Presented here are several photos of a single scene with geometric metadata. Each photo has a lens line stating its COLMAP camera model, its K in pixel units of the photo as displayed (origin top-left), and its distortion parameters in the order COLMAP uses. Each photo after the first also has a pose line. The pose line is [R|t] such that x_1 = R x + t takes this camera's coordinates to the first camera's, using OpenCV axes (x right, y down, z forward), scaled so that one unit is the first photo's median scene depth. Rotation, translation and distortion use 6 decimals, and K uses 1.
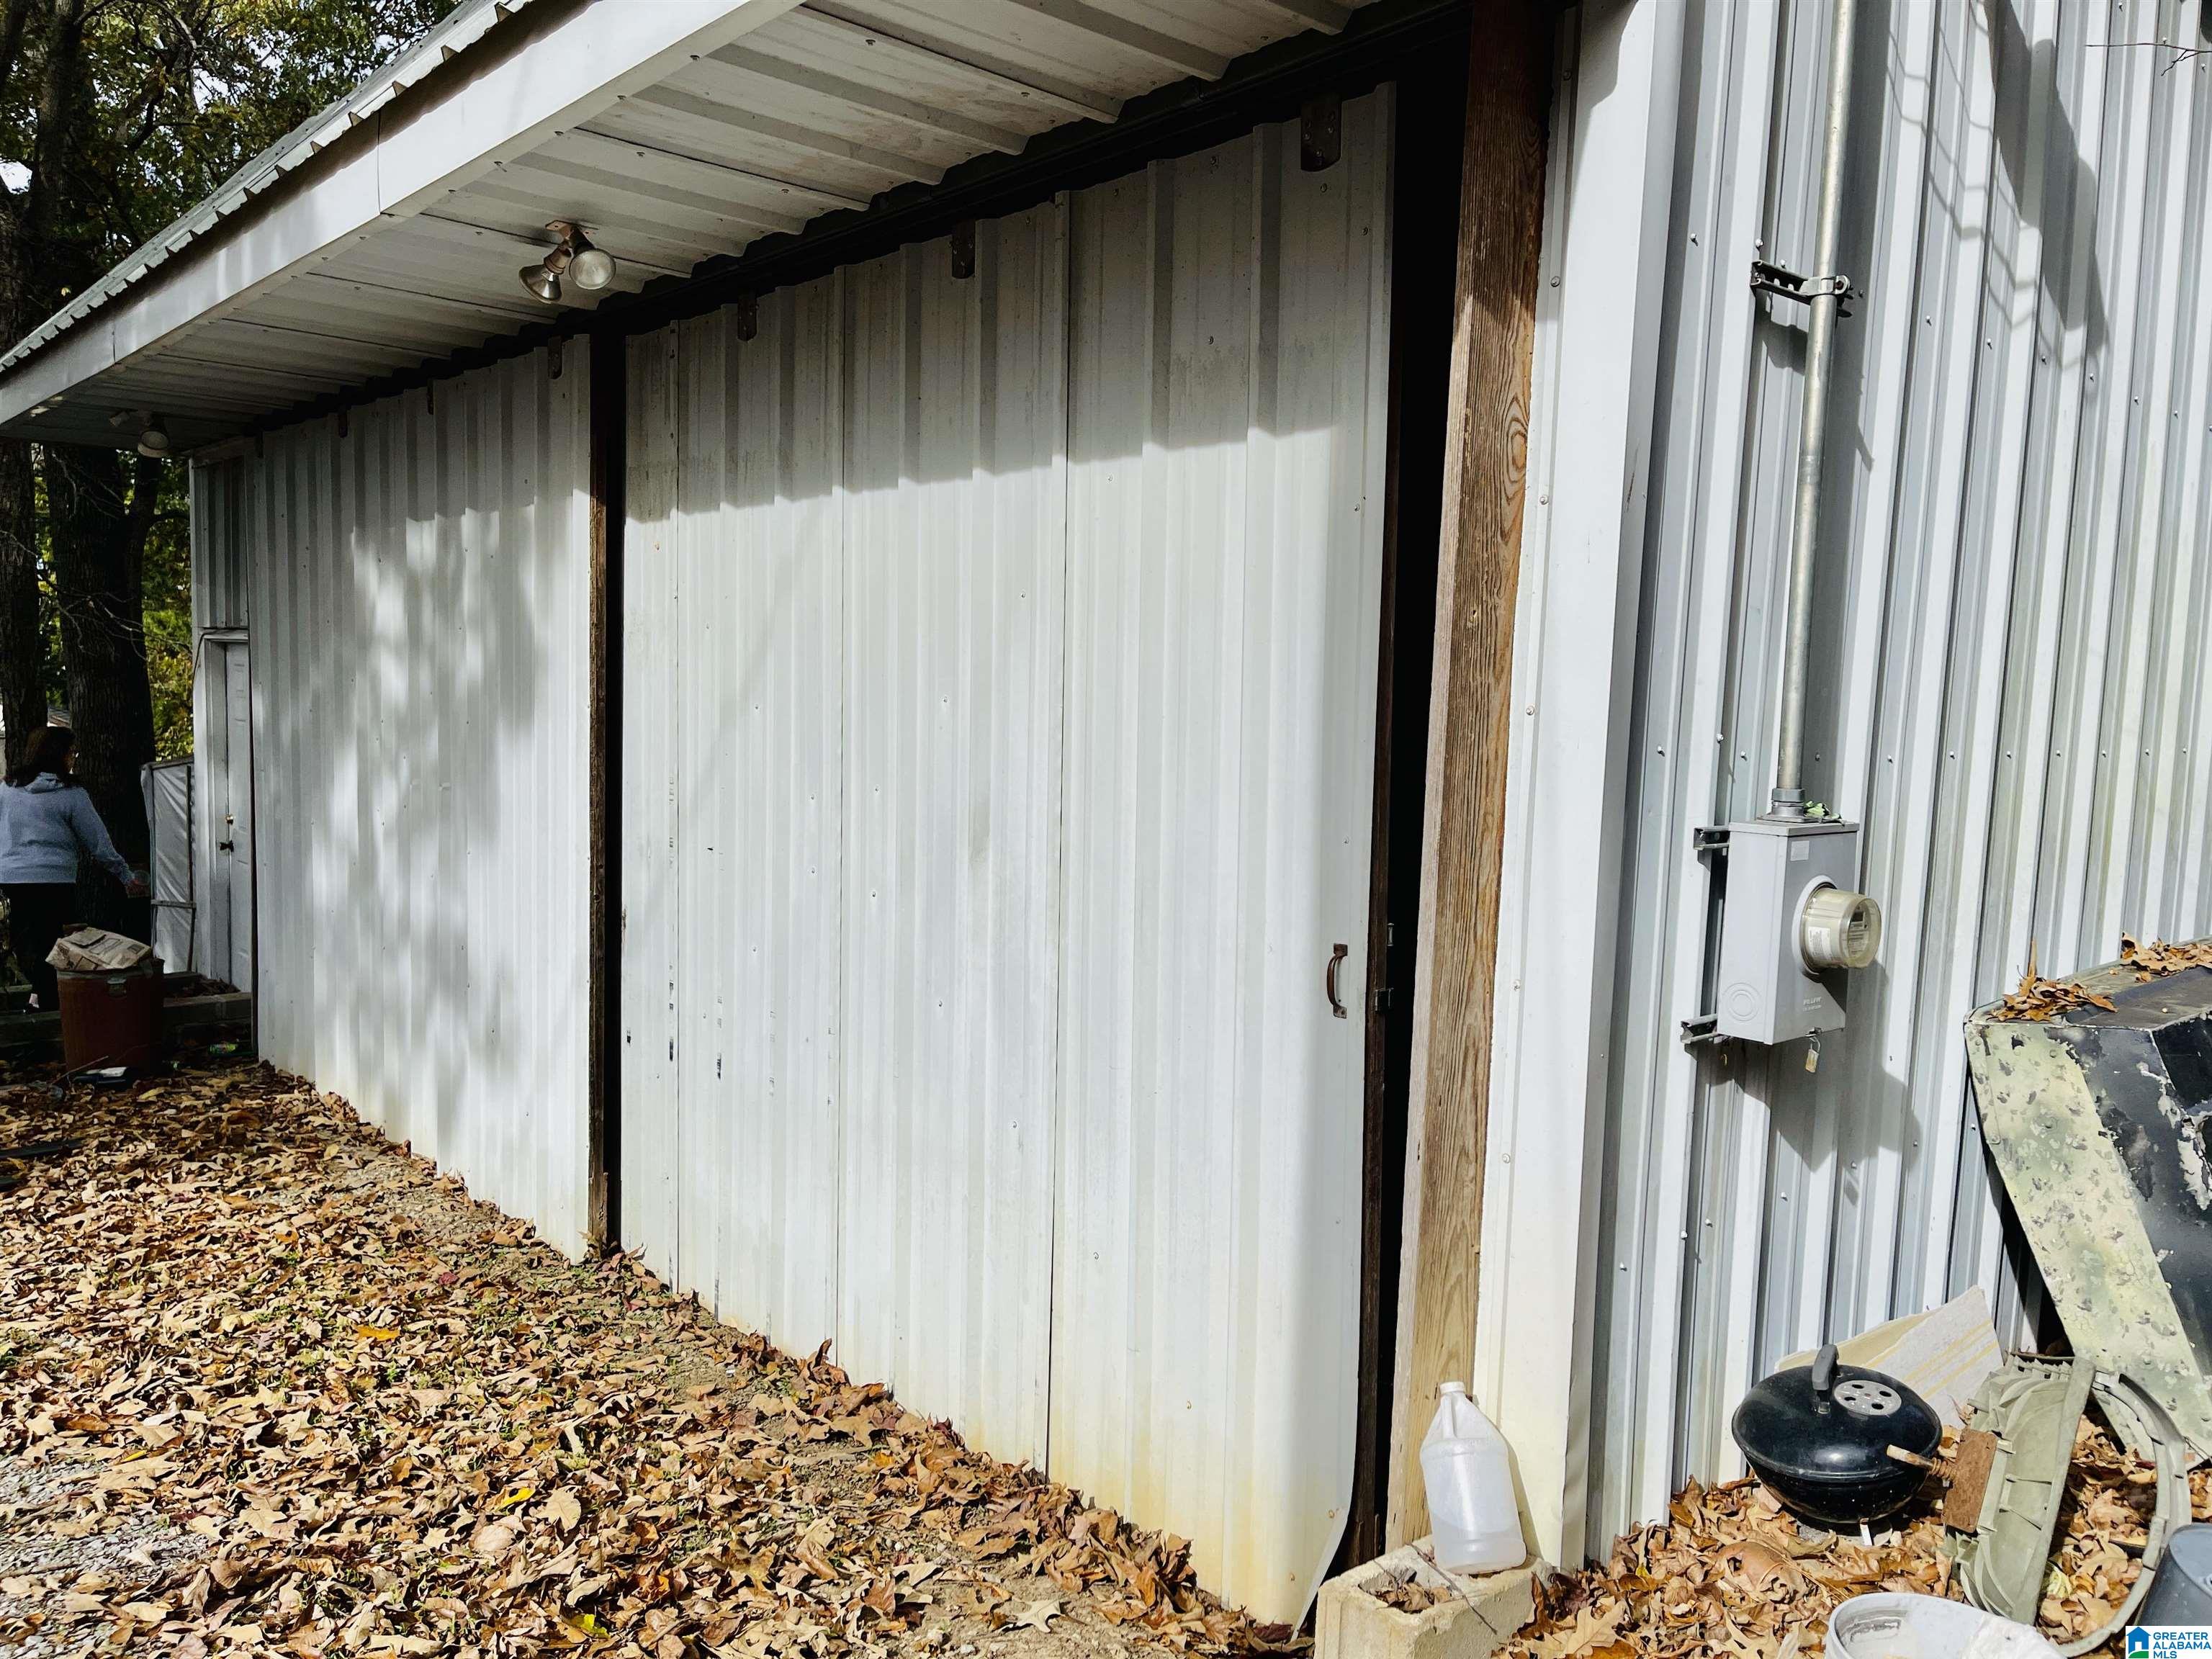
lens RADIAL K [[1819.1, 0, 1114.9], [0, 1819.1, 835.2], [0, 0, 1]] dist [0.127368, -0.204282]
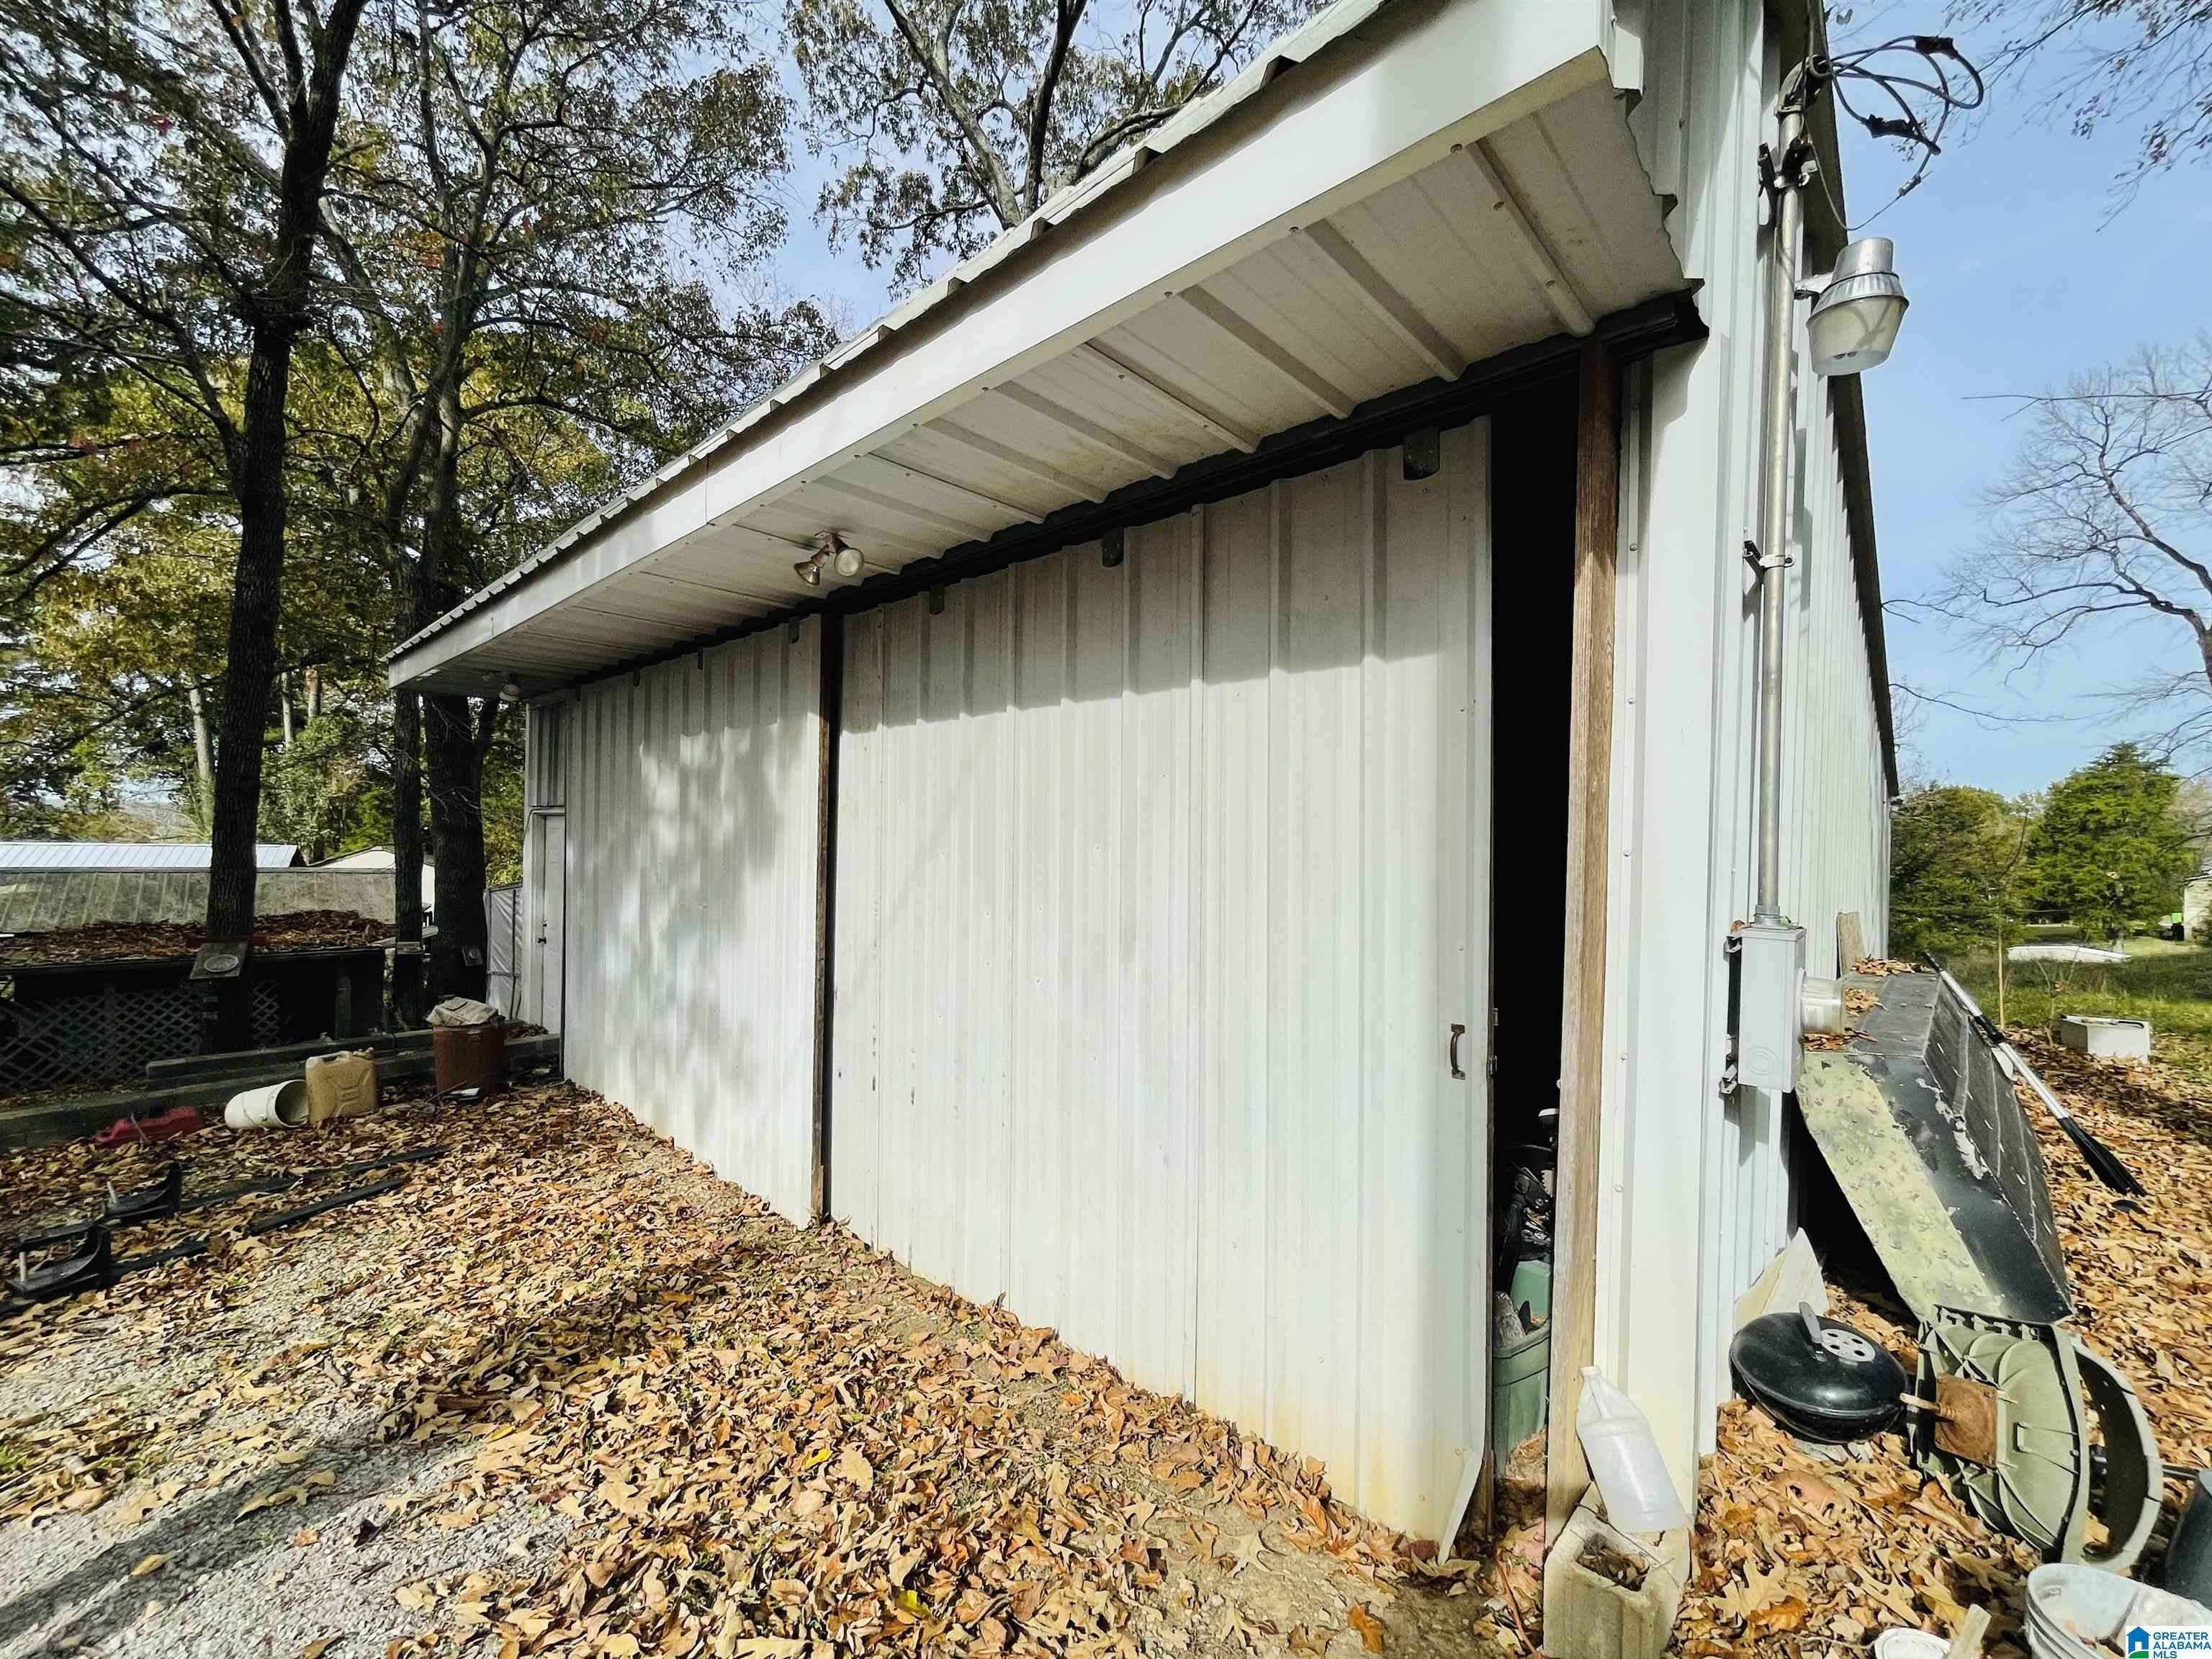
lens RADIAL K [[976.4, 0, 1106.4], [0, 976.4, 836.6], [0, 0, 1]] dist [-0.020101, 0.017838]
pose [[0.995096, -0.004339, 0.098818, -0.167821], [0.012555, 0.996498, -0.082669, -0.018936], [-0.098113, 0.083504, 0.991666, 0.236933]]
